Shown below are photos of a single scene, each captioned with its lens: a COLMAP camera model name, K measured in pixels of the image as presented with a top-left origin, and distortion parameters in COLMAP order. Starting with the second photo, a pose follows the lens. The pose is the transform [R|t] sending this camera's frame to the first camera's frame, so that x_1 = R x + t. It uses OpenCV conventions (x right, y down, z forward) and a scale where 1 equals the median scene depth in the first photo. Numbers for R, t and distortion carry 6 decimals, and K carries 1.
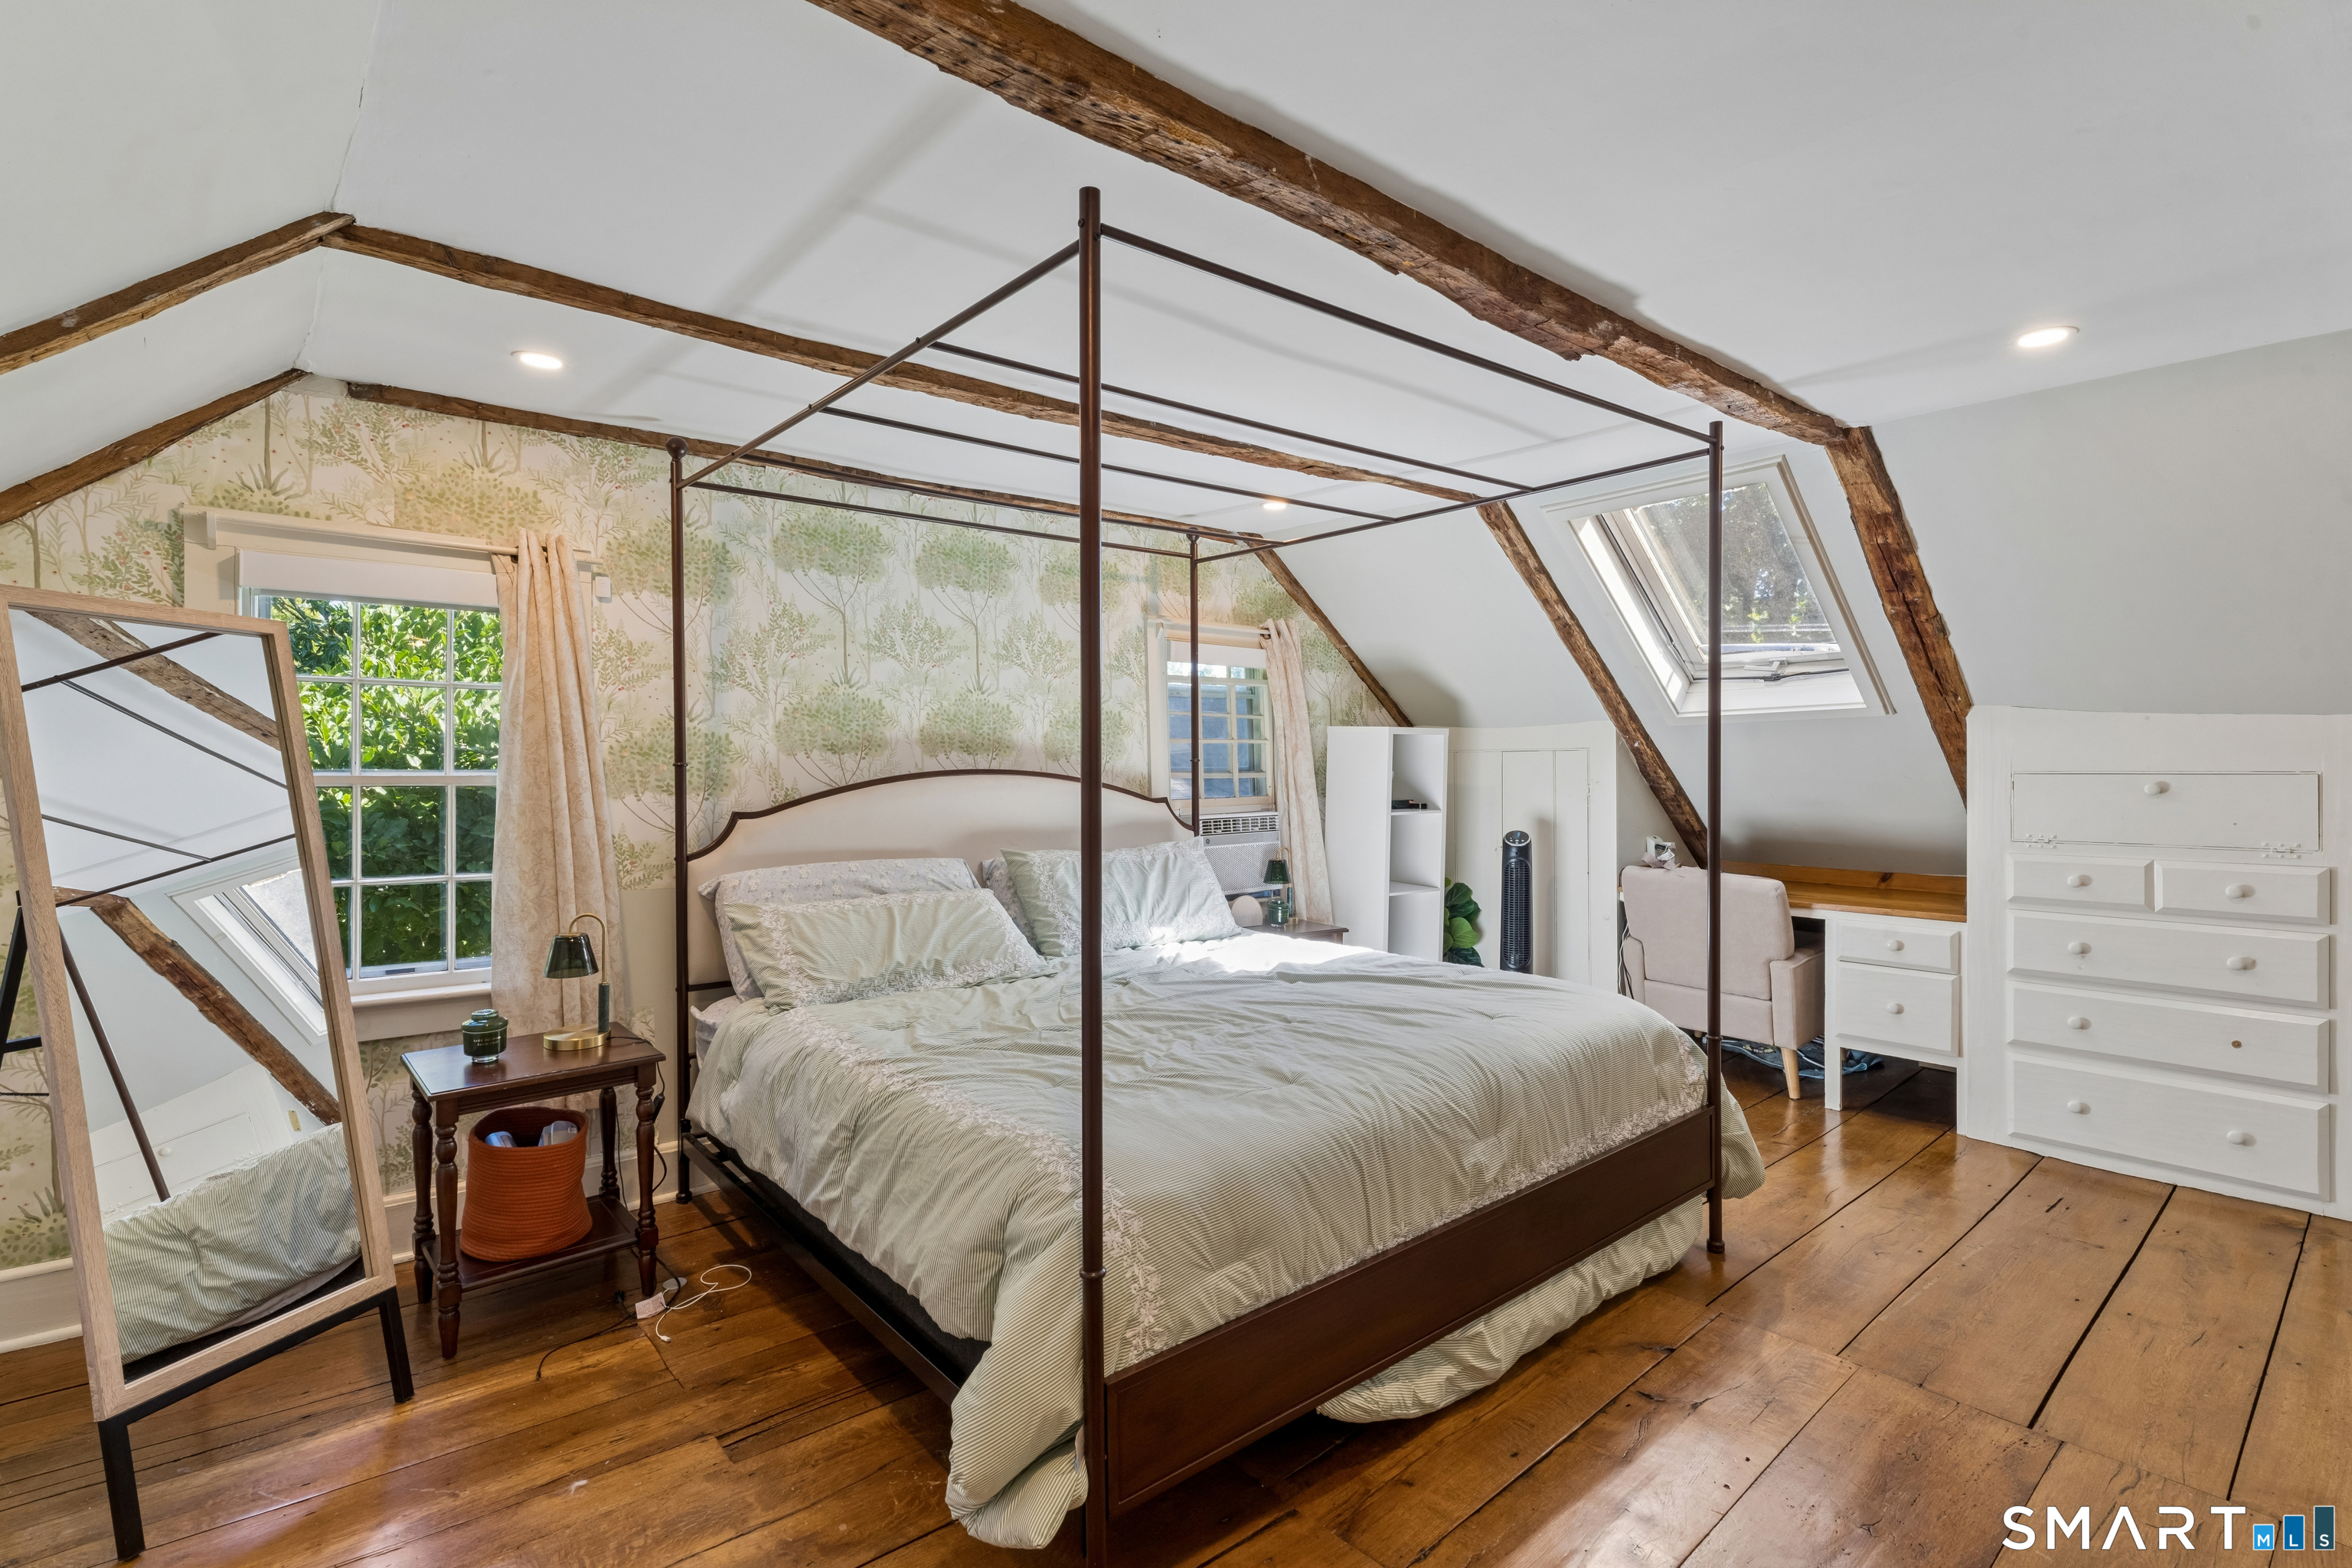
lens RADIAL K [[1128.0, 0, 1176.0], [0, 1128.0, 784.0], [0, 0, 1]] dist [0.015599, 0.000355]
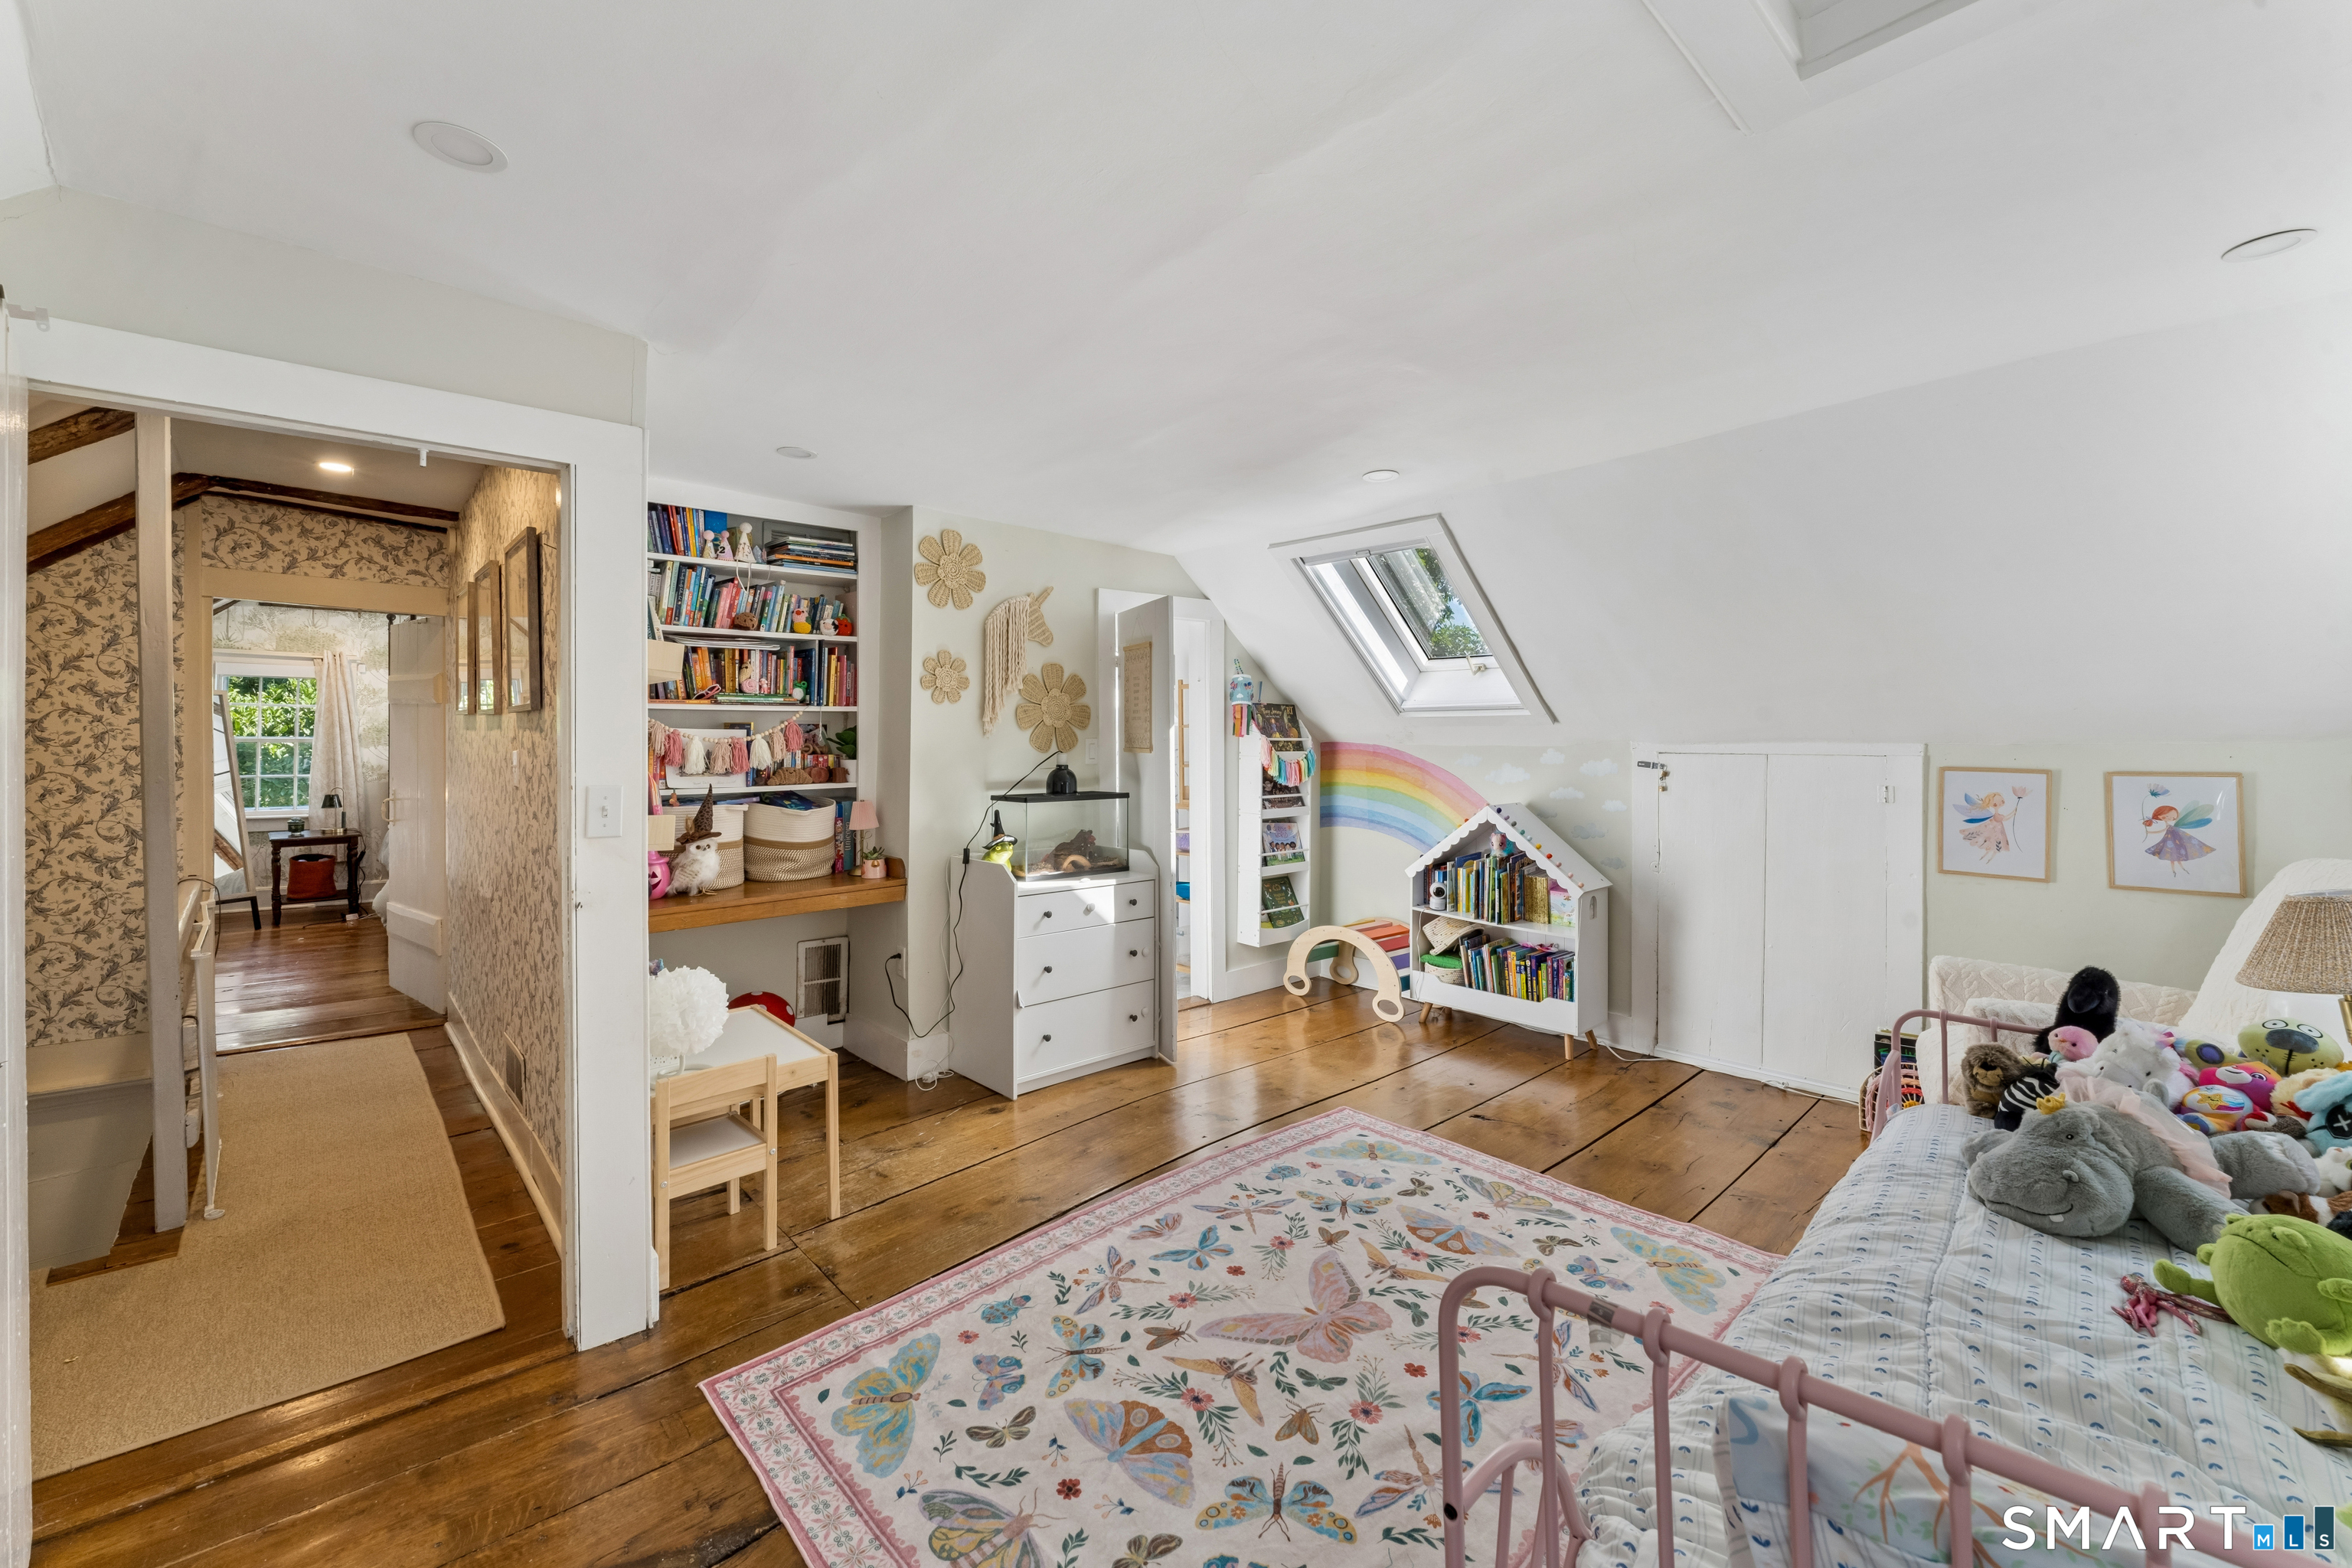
lens RADIAL K [[964.7, 0, 1172.2], [0, 964.7, 739.3], [0, 0, 1]] dist [-0.000071, -0.000193]
pose [[0.998844, 0.010530, 0.046902, 1.276235], [-0.010279, 0.999932, -0.005597, -0.014104], [-0.046958, 0.005109, 0.998884, -1.336970]]
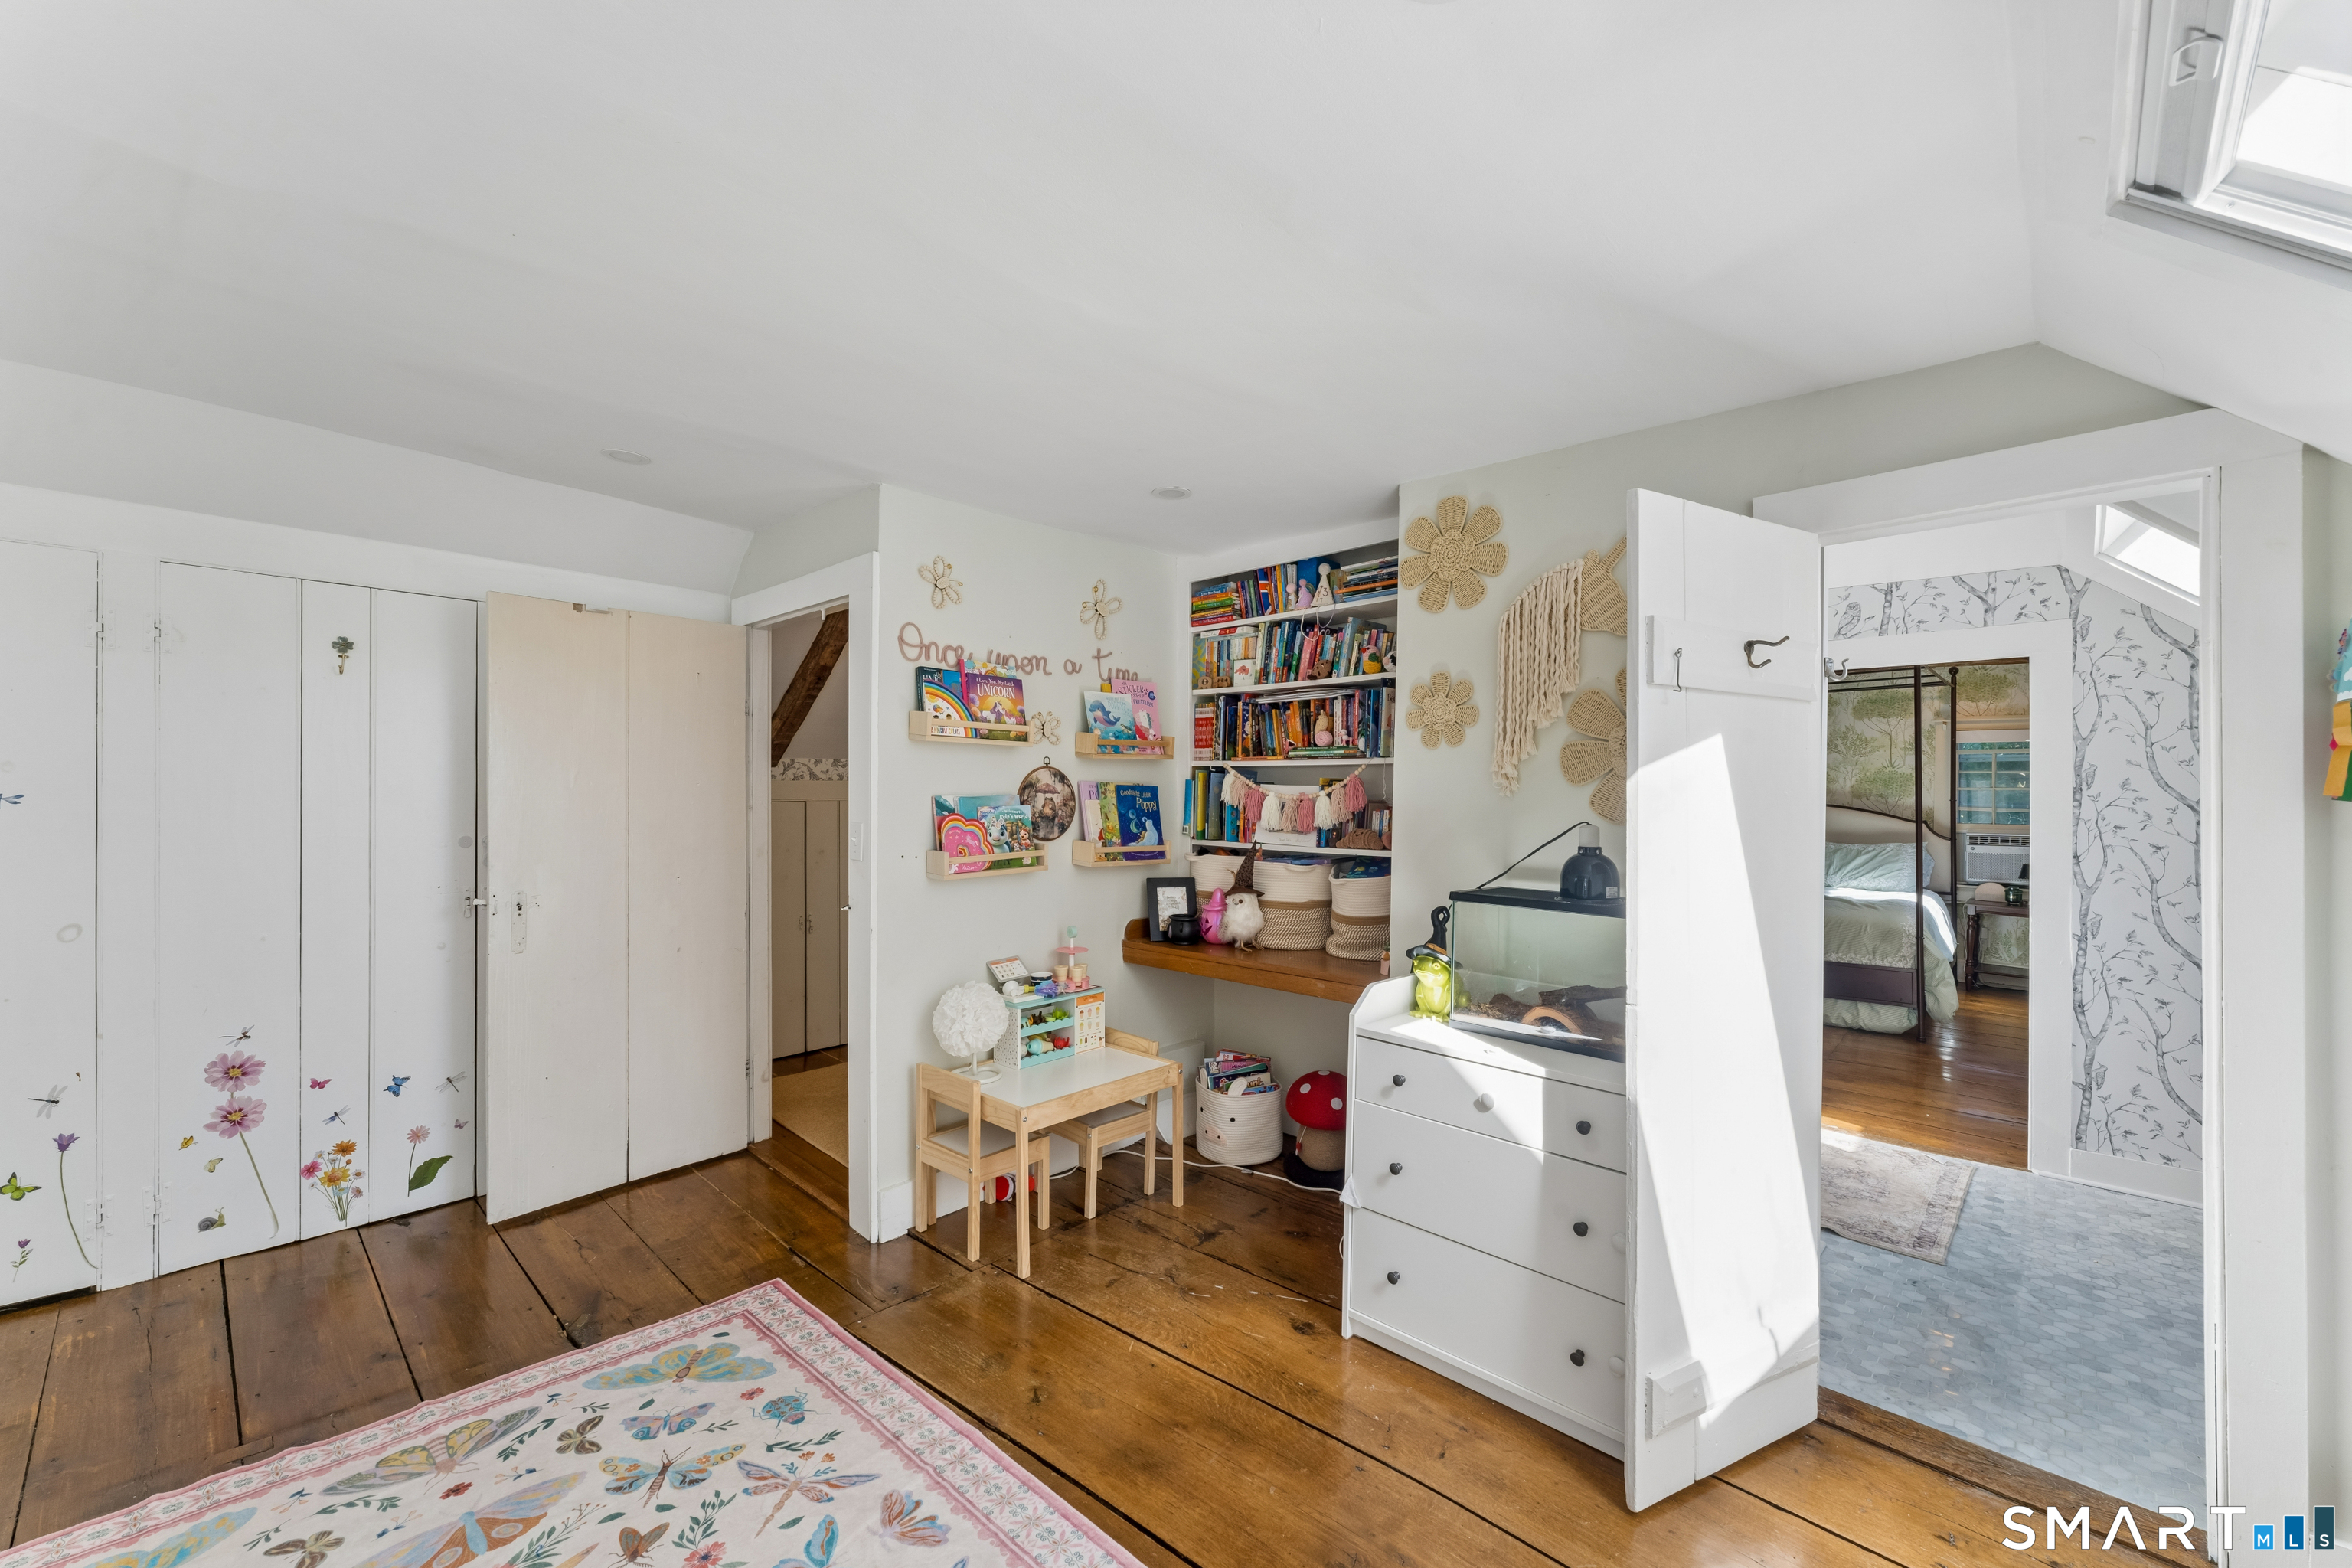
lens RADIAL K [[945.8, 0, 1178.8], [0, 945.8, 792.2], [0, 0, 1]] dist [-0.000625, -0.000115]
pose [[0.117838, 0.011322, -0.992968, 1.812982], [-0.023530, 0.999686, 0.008607, -0.024045], [0.992754, 0.022351, 0.118068, -0.499643]]
